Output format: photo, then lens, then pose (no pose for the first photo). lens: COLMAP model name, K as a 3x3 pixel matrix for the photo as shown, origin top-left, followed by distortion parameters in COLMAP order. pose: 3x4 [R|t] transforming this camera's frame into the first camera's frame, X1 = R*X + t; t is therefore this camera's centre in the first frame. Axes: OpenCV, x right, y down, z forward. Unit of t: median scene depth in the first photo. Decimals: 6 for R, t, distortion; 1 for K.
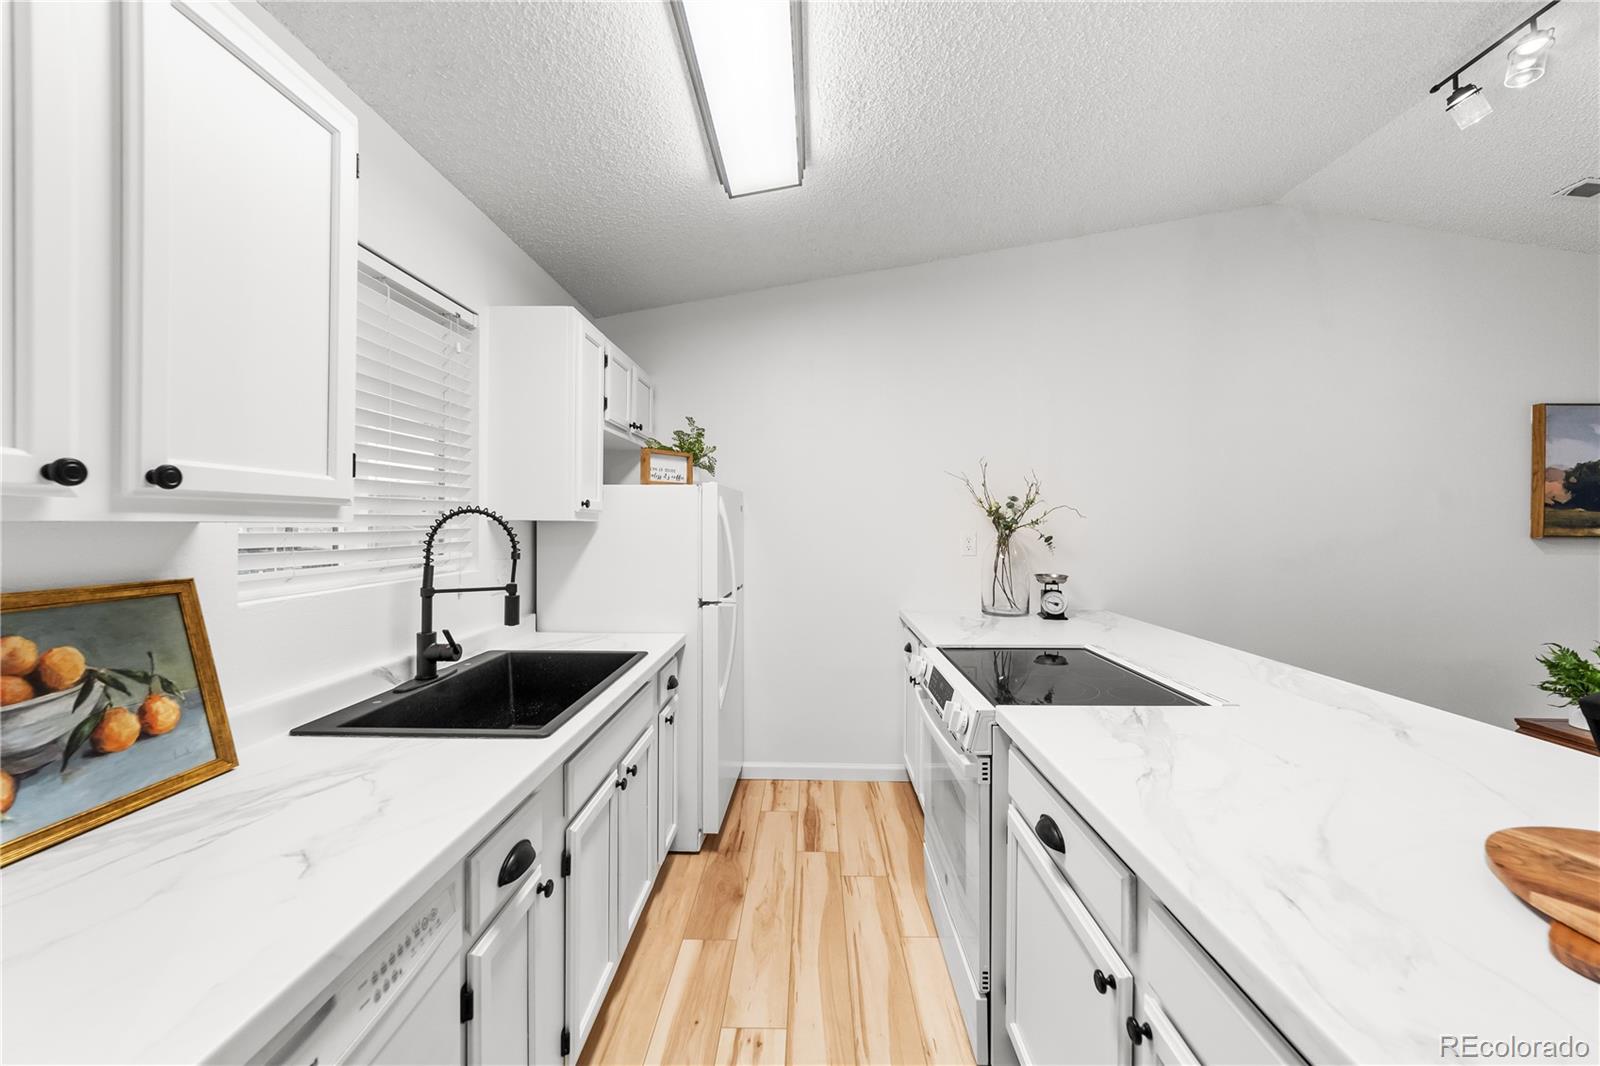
lens RADIAL K [[611.7, 0, 802.0], [0, 611.7, 528.7], [0, 0, 1]] dist [-0.020357, 0.008719]
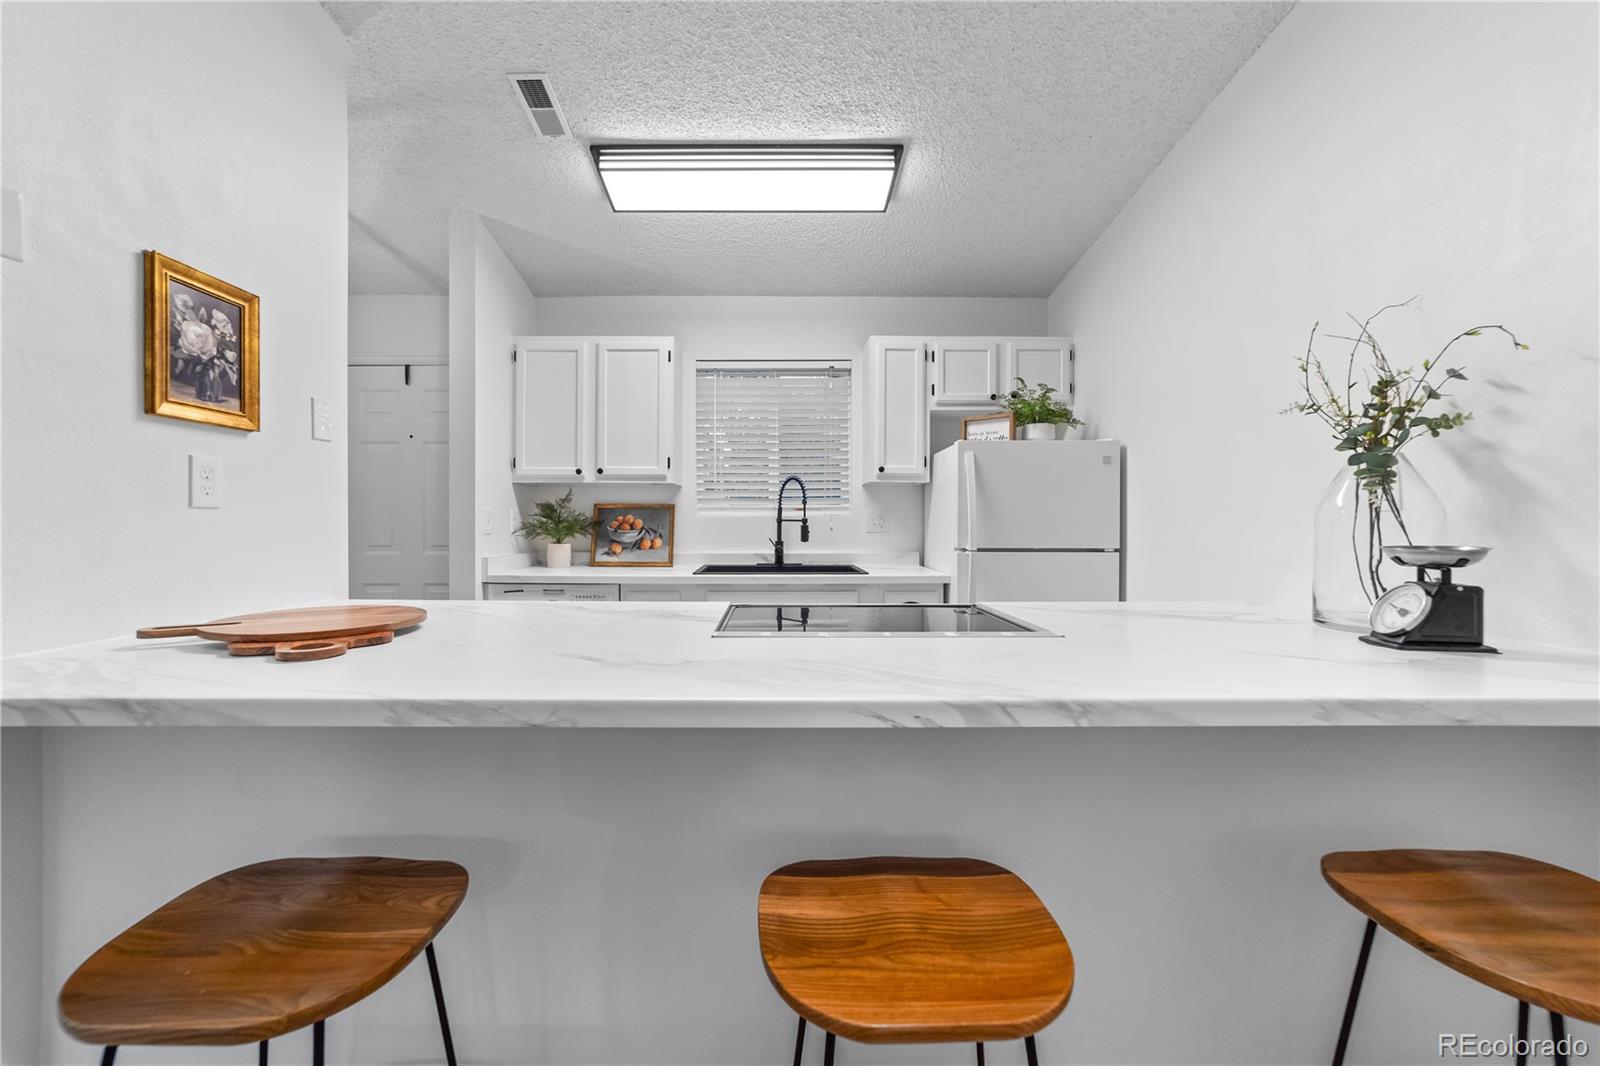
lens RADIAL K [[622.3, 0, 778.7], [0, 622.3, 524.0], [0, 0, 1]] dist [-0.004894, 0.000156]
pose [[0.024502, 0.002171, -0.999697, 1.424821], [-0.009732, 0.999951, 0.001933, 0.111611], [0.999652, 0.009681, 0.024521, 0.946381]]
